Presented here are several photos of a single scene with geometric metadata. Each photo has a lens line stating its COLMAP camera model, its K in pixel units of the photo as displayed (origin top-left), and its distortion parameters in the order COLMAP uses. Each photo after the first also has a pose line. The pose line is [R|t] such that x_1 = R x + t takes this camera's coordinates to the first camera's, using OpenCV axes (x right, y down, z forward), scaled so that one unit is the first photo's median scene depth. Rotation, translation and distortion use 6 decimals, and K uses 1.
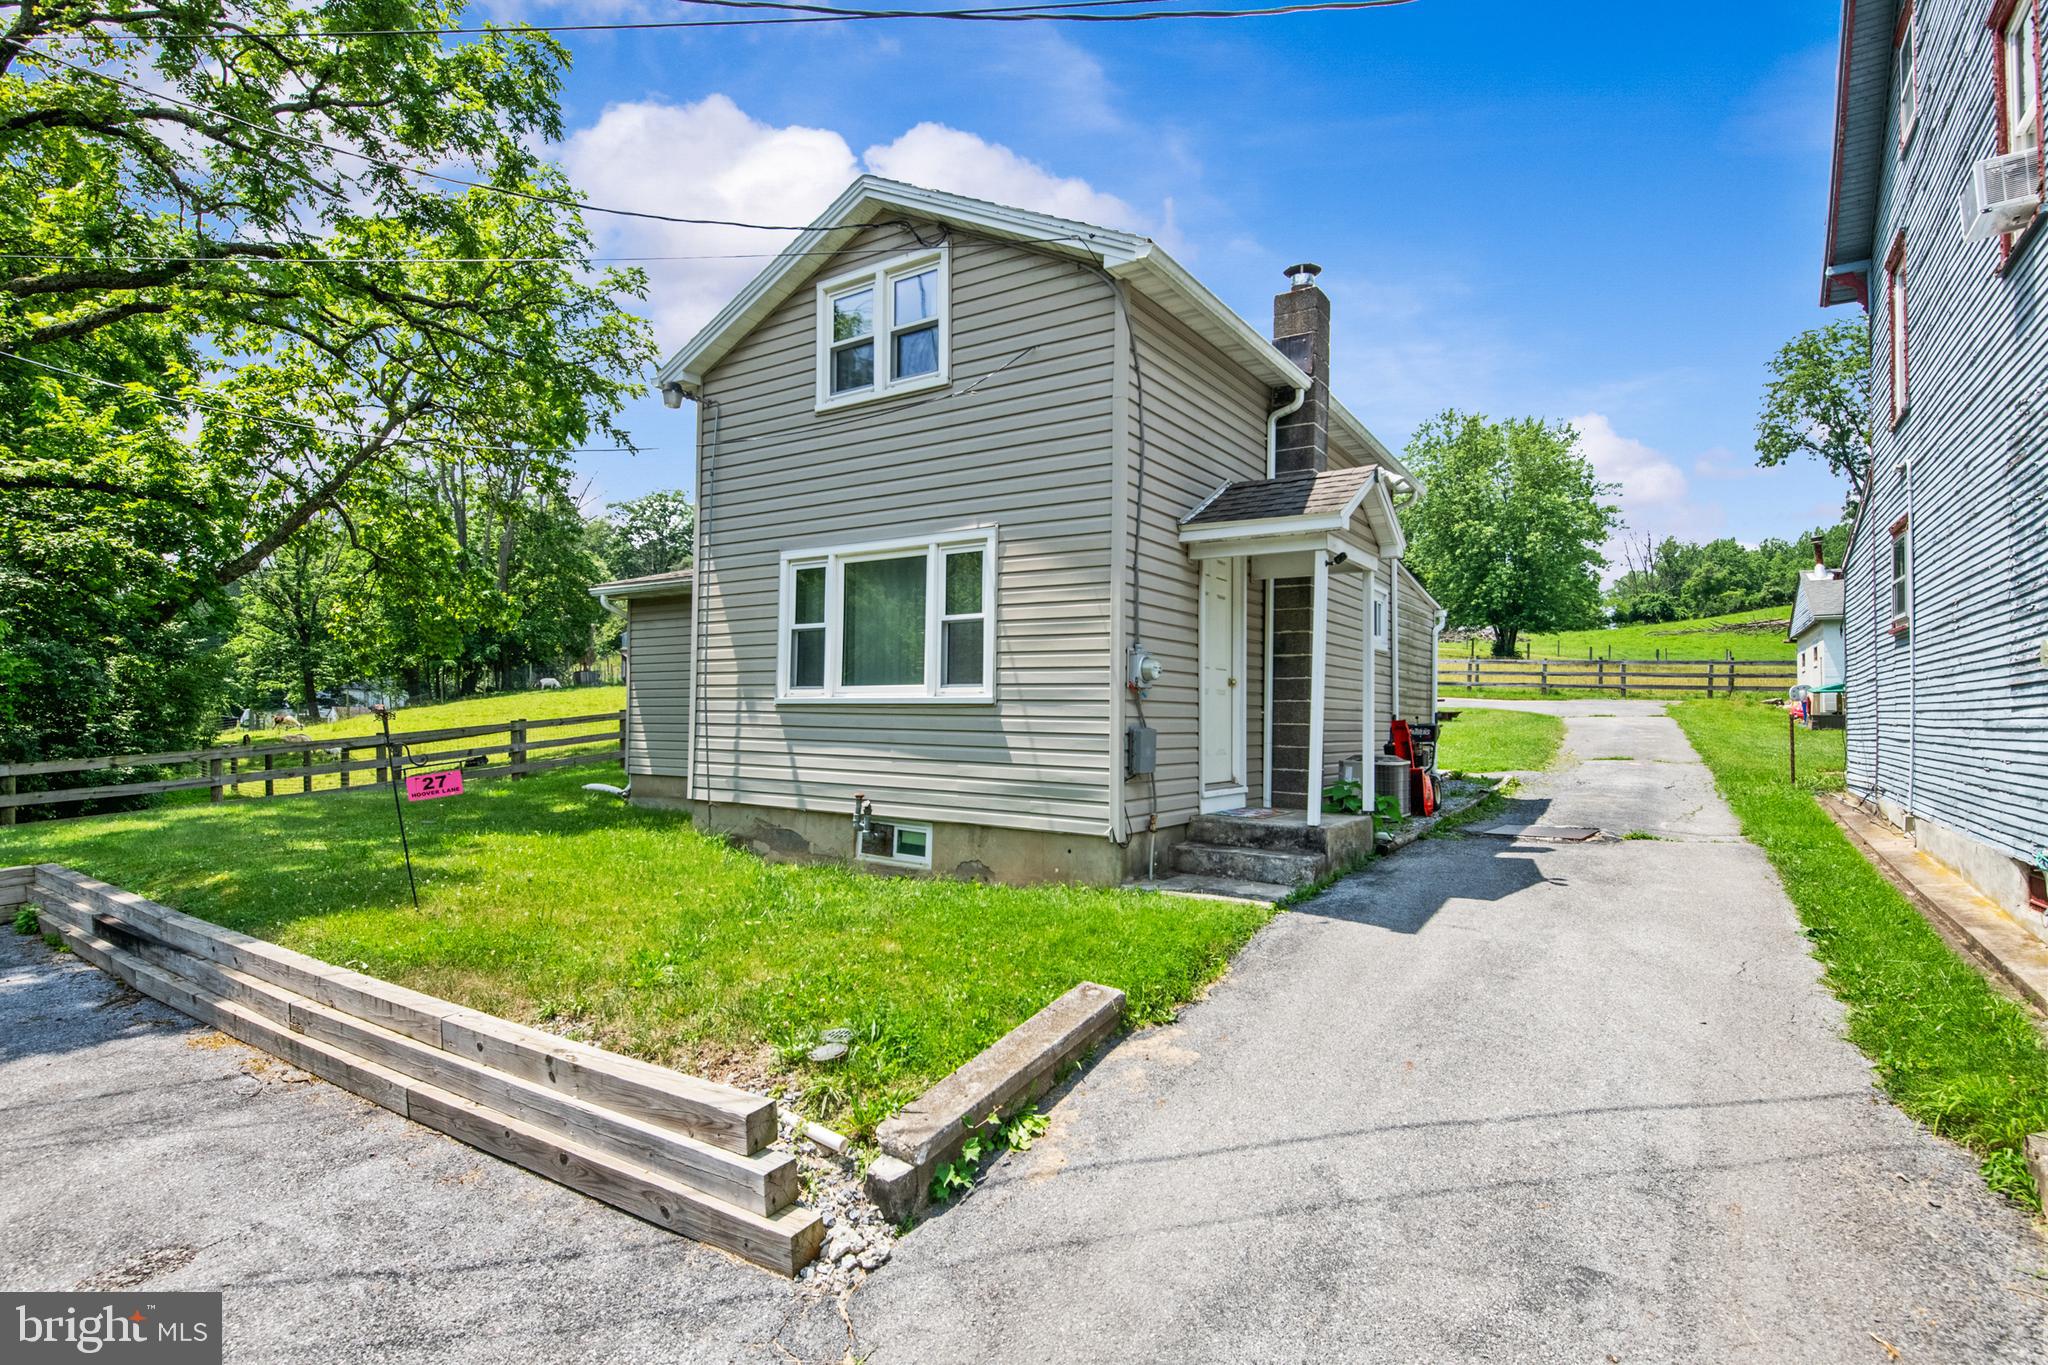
lens RADIAL K [[1071.3, 0, 969.1], [0, 1071.3, 702.2], [0, 0, 1]] dist [0.006479, -0.010958]
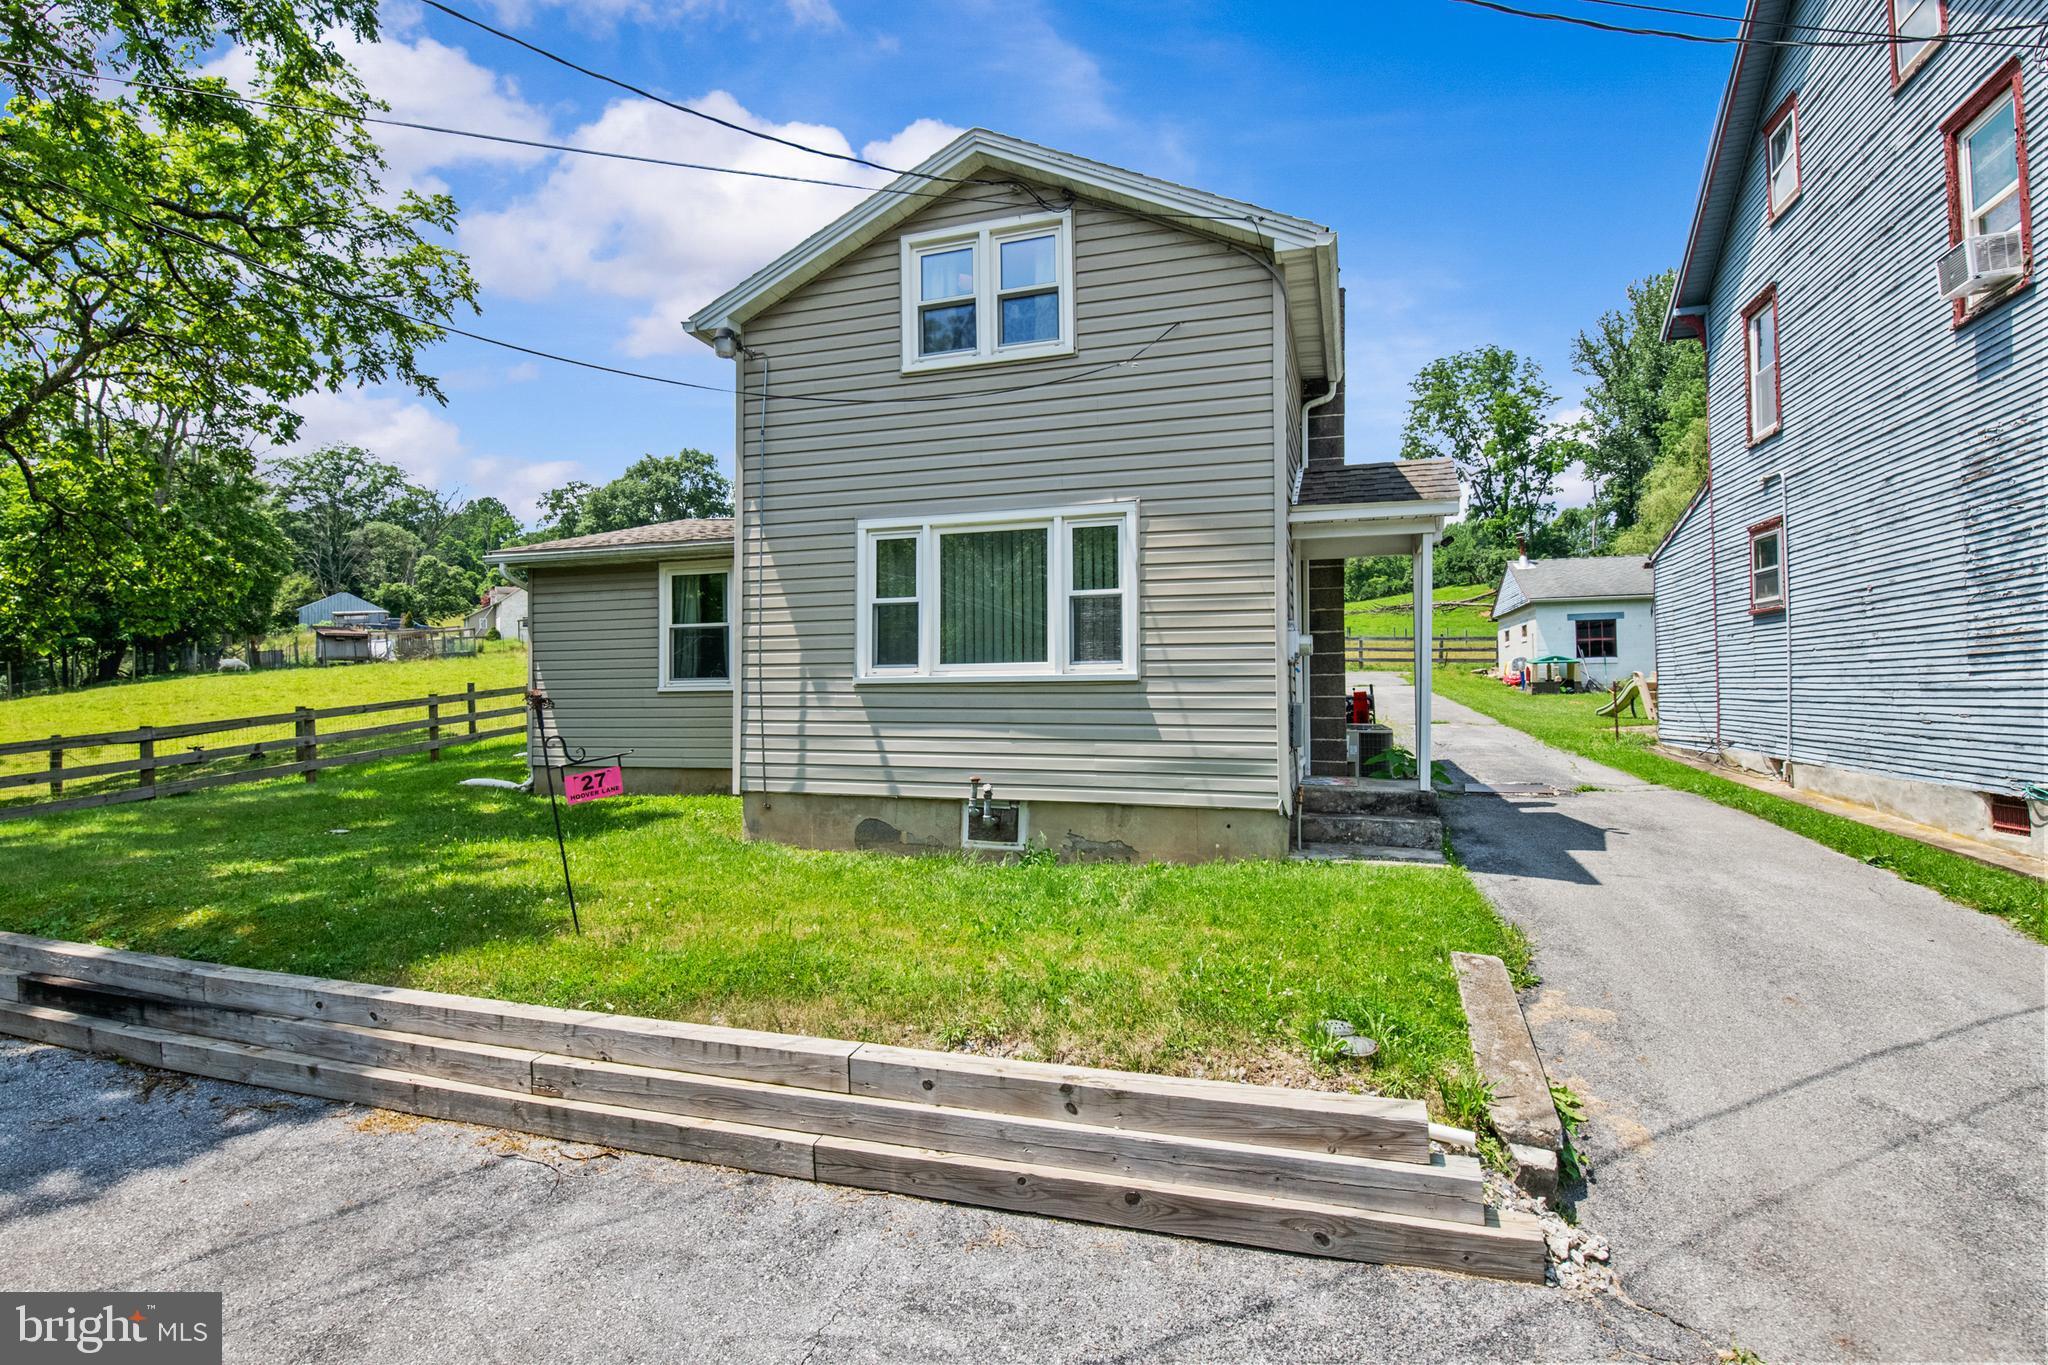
lens RADIAL K [[1071.3, 0, 982.4], [0, 1071.3, 662.0], [0, 0, 1]] dist [0.006479, -0.010958]
pose [[0.960279, -0.007589, 0.278939, -0.338388], [0.012260, 0.999812, -0.015006, -0.002019], [-0.278772, 0.017830, 0.960192, 0.081847]]
